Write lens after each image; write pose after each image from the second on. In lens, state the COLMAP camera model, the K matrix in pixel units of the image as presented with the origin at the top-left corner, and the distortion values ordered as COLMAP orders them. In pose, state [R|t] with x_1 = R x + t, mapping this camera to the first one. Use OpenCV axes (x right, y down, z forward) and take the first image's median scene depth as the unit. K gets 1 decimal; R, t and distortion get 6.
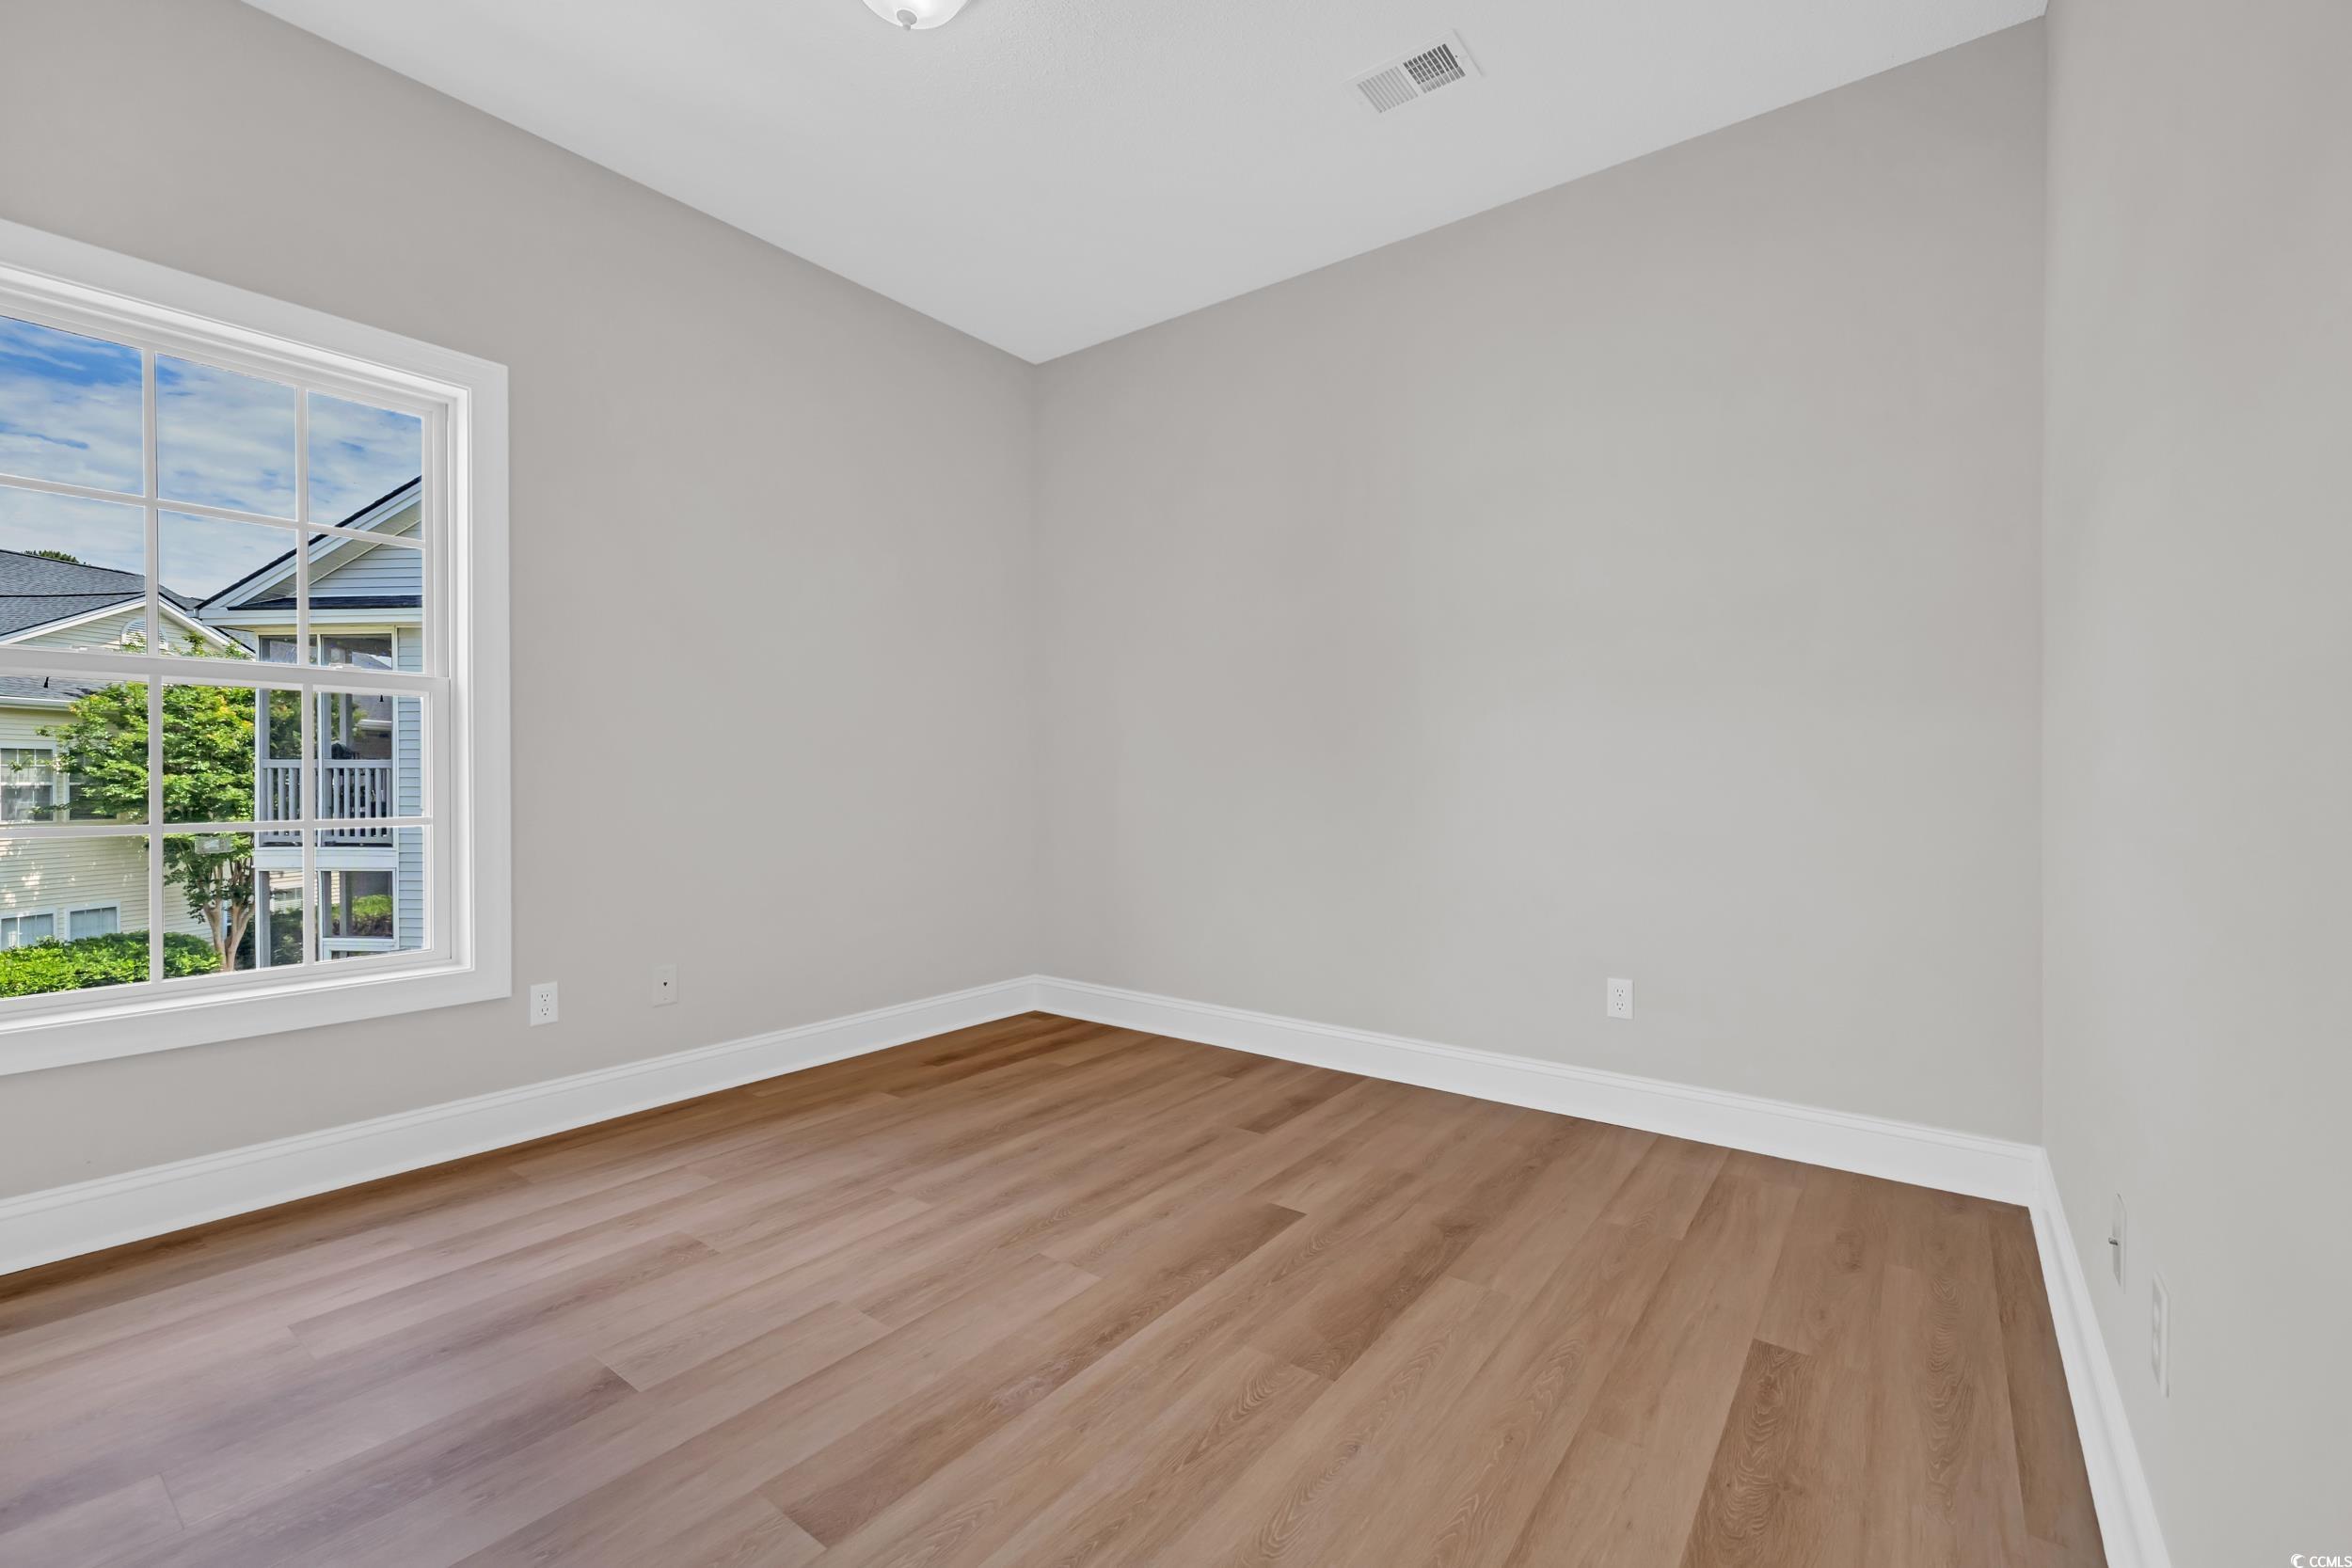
lens RADIAL K [[983.6, 0, 1173.3], [0, 983.6, 781.0], [0, 0, 1]] dist [0.003076, 0.000462]
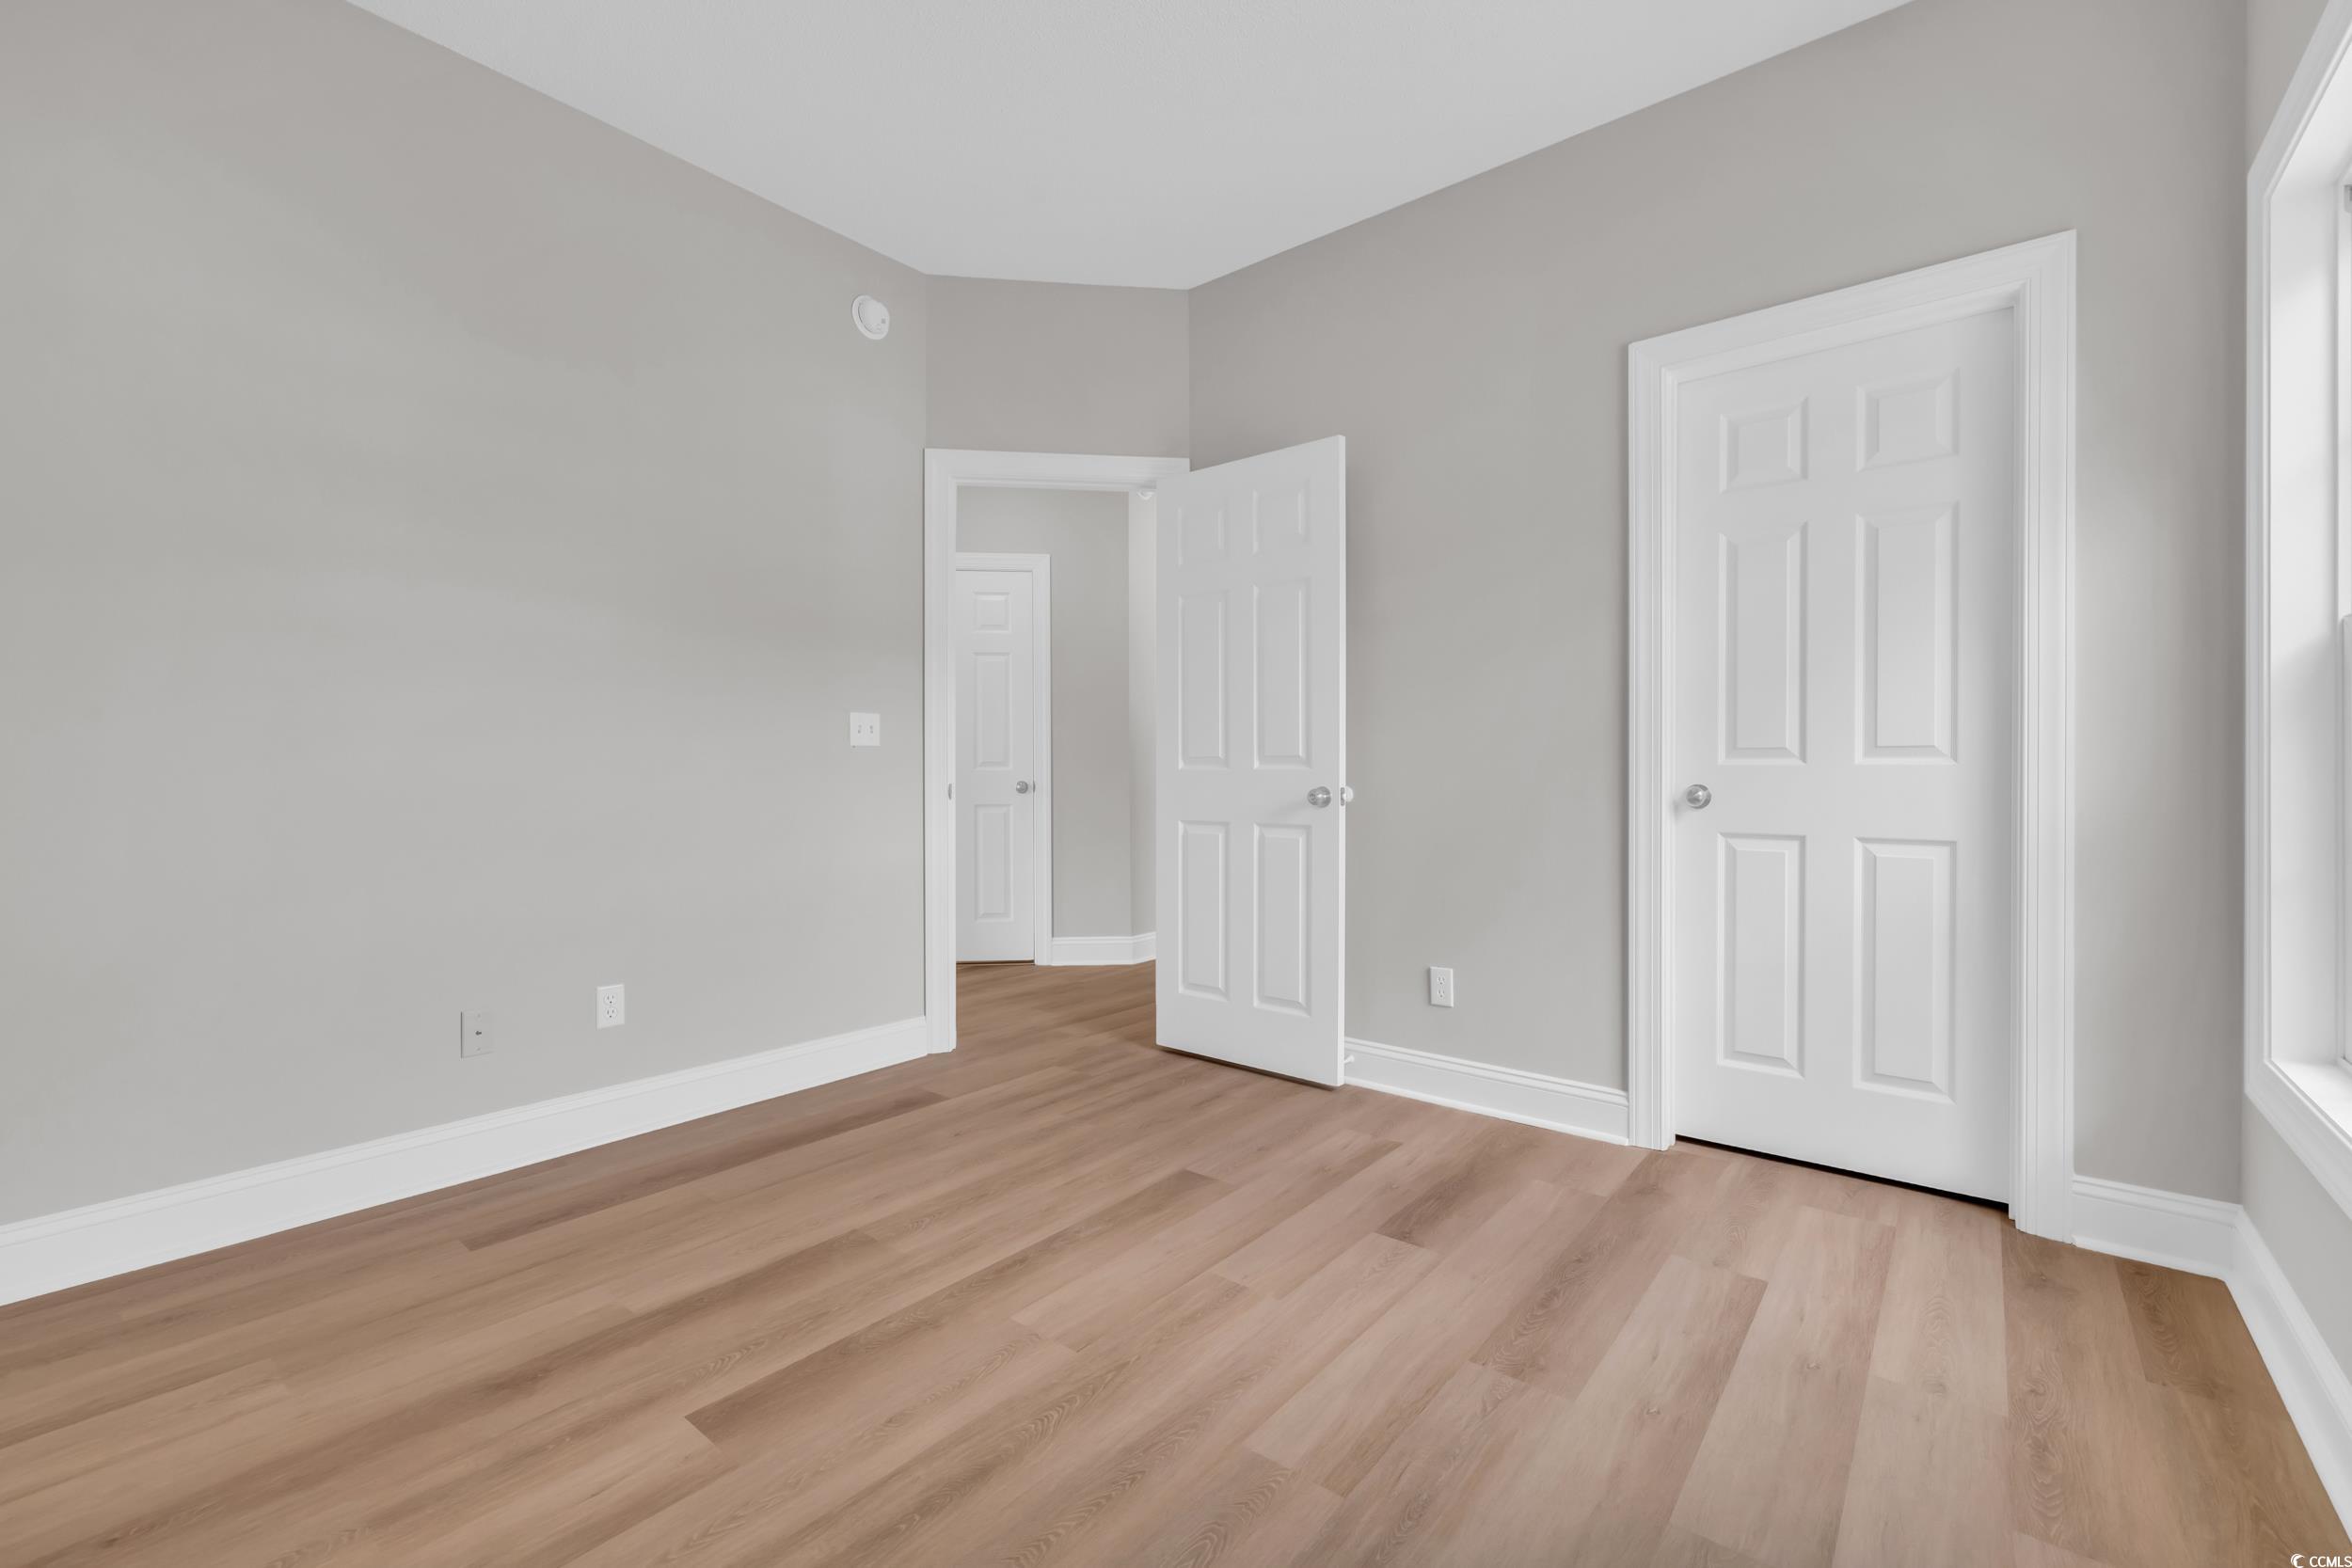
lens RADIAL K [[983.6, 0, 1180.8], [0, 983.6, 780.0], [0, 0, 1]] dist [0.003076, 0.000462]
pose [[-0.999639, -0.003133, 0.026693, -0.252713], [-0.002919, 0.999963, 0.008055, -0.005715], [-0.026717, 0.007974, -0.999611, 1.890708]]
